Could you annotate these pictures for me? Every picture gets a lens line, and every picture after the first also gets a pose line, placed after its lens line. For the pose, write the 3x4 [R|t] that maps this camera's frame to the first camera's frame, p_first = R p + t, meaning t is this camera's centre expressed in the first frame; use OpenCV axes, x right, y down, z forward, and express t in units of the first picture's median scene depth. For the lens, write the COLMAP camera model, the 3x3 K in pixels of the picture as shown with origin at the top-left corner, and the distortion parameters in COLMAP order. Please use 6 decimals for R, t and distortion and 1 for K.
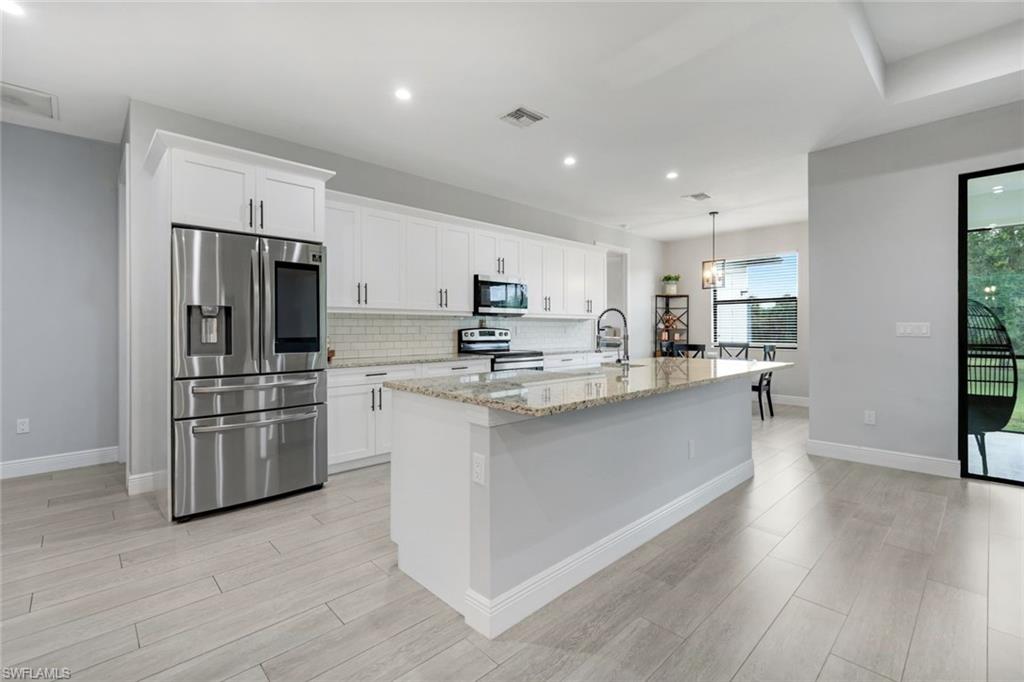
lens RADIAL K [[454.1, 0, 511.3], [0, 454.1, 329.6], [0, 0, 1]] dist [-0.000651, -0.000269]
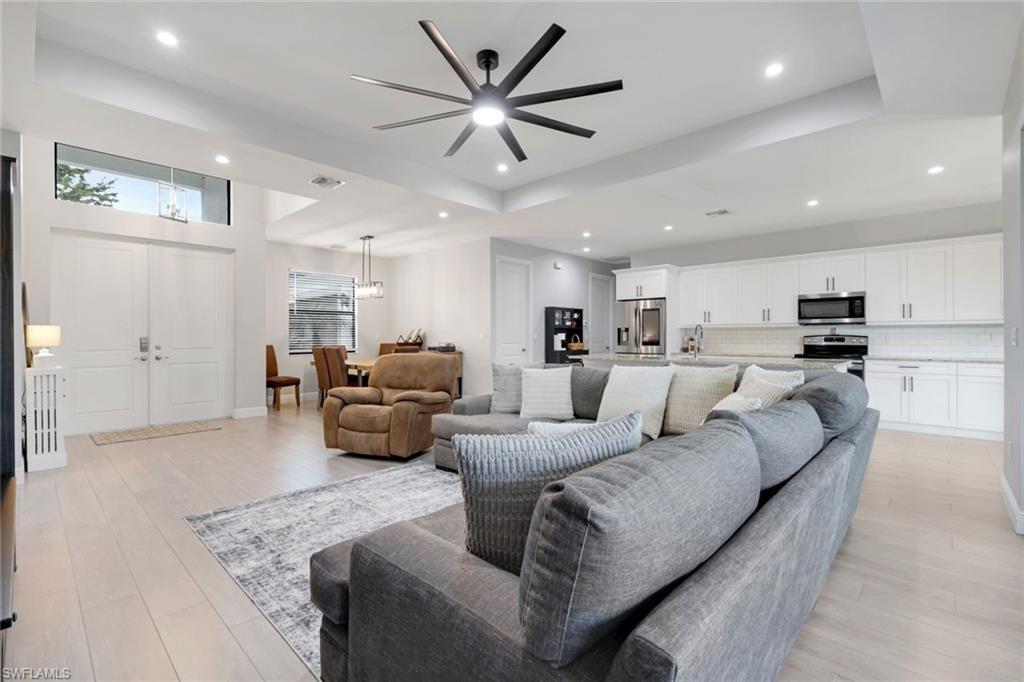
lens RADIAL K [[456.7, 0, 509.1], [0, 456.7, 330.5], [0, 0, 1]] dist [0.004843, 0.000434]
pose [[0.048801, -0.011387, -0.998744, 1.272886], [-0.000855, 0.999934, -0.011442, -0.001188], [0.998808, 0.001413, 0.048788, 0.086135]]
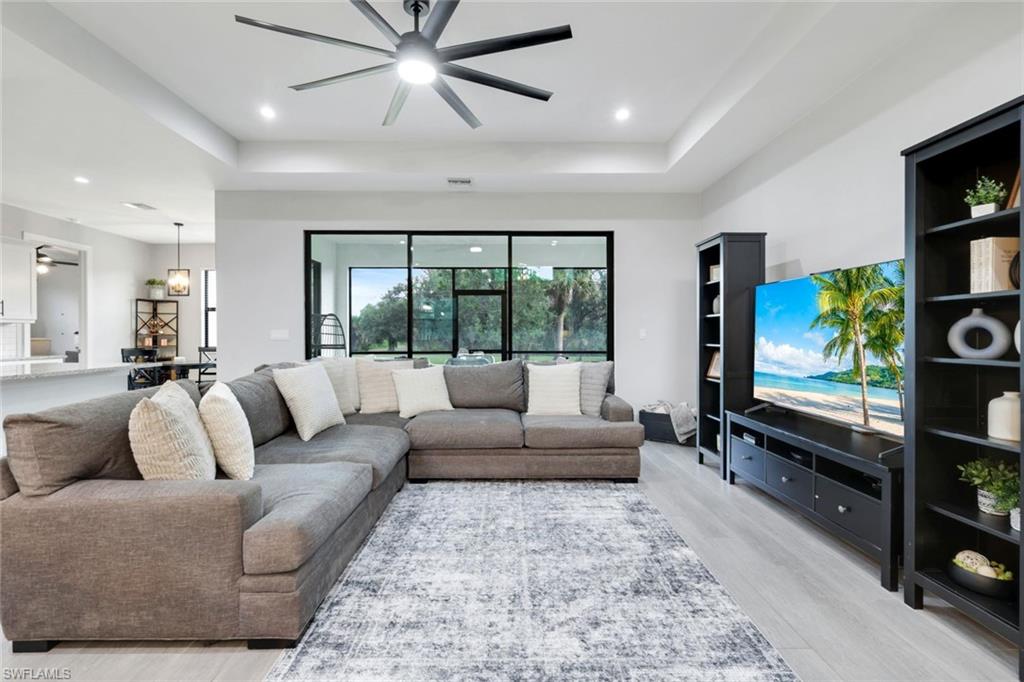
lens RADIAL K [[454.2, 0, 510.6], [0, 454.2, 336.5], [0, 0, 1]] dist [0.005443, 0.000443]
pose [[0.681039, -0.001212, 0.732246, 0.267273], [-0.000281, 0.999998, 0.001916, 0.000945], [-0.732247, -0.001511, 0.681037, -0.375373]]
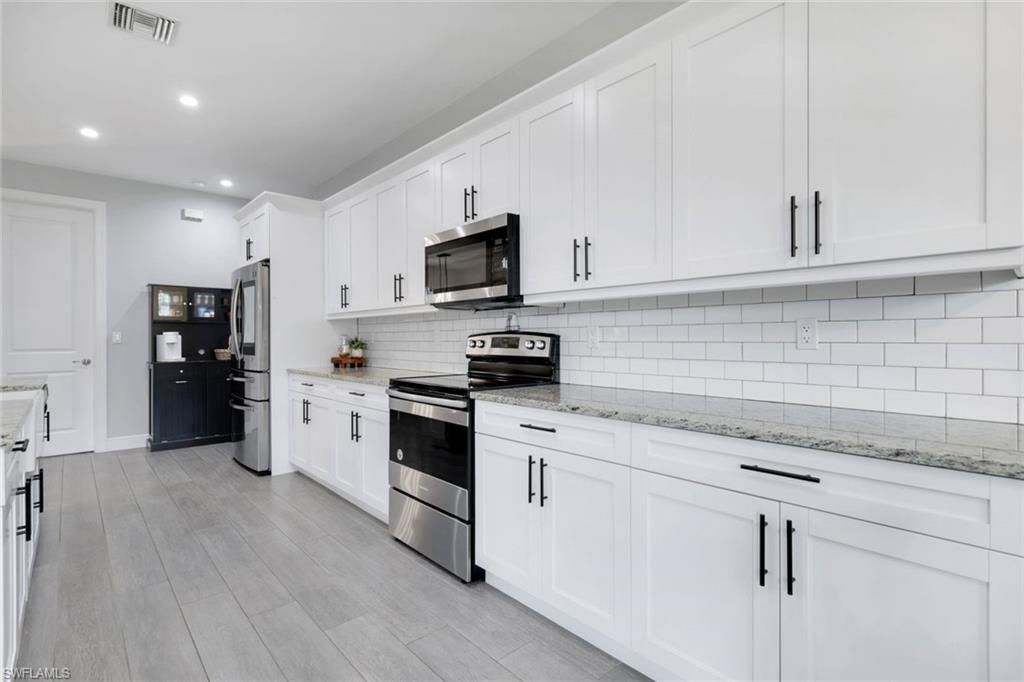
lens RADIAL K [[487.0, 0, 512.0], [0, 487.0, 341.0], [0, 0, 1]] dist [-0.002849, -0.000295]
pose [[-0.023270, 0.007672, -0.999700, 0.548231], [0.001483, 0.999970, 0.007639, 0.002904], [0.999728, -0.001304, -0.023280, 1.159332]]
